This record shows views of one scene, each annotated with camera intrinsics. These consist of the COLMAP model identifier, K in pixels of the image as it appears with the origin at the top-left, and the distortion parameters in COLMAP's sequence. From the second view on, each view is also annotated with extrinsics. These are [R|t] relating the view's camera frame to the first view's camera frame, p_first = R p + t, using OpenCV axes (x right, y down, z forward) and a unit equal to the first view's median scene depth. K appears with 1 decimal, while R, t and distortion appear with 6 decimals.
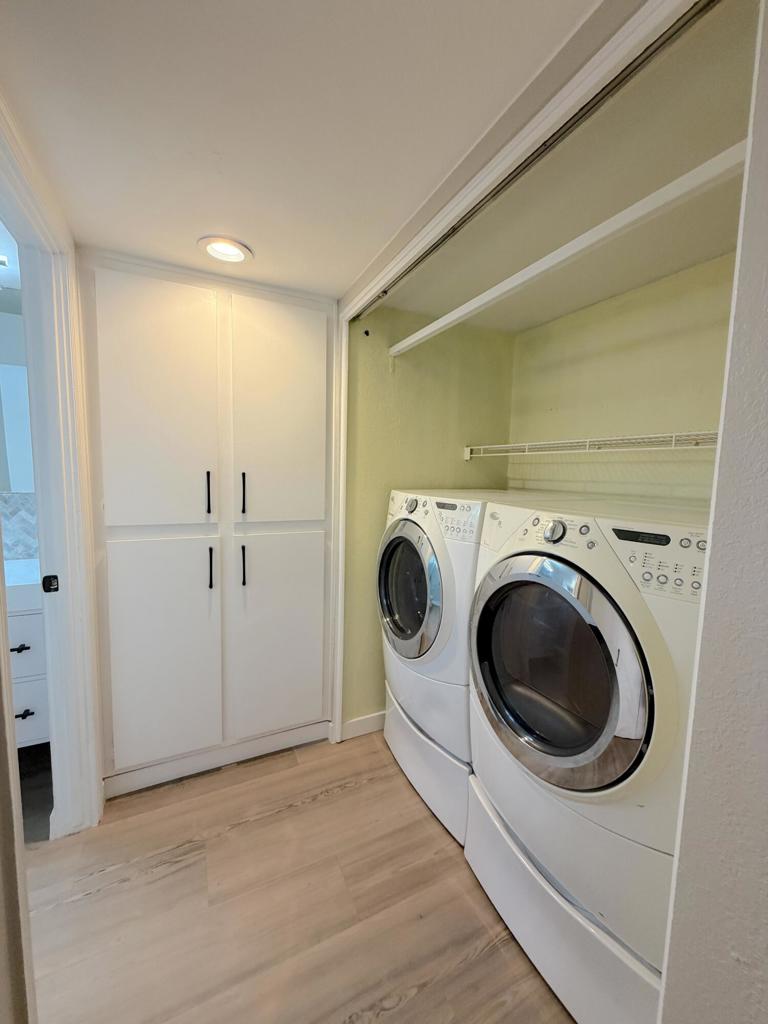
lens RADIAL K [[403.6, 0, 384.0], [0, 403.6, 512.0], [0, 0, 1]] dist [-0.005476, 0.000502]
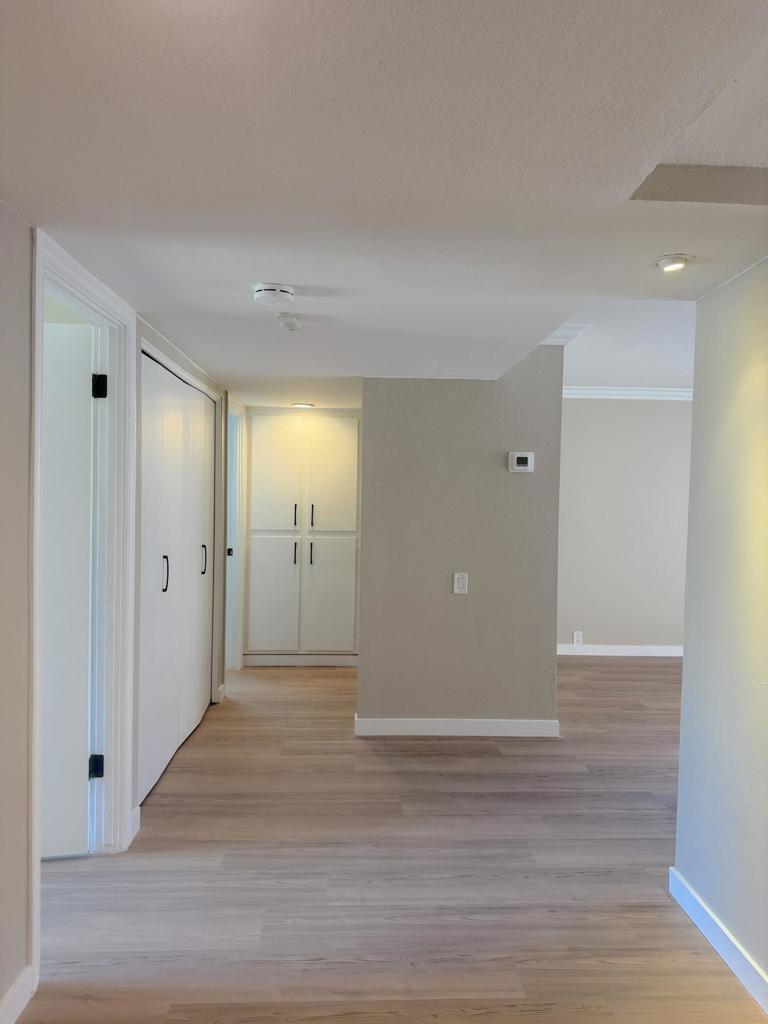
lens RADIAL K [[735.7, 0, 384.0], [0, 735.7, 512.0], [0, 0, 1]] dist [0.105232, -0.160524]
pose [[0.911001, 0.001267, -0.412403, 1.423392], [-0.037264, 0.996158, -0.079255, 0.205484], [0.410718, 0.087569, 0.907547, -2.068741]]
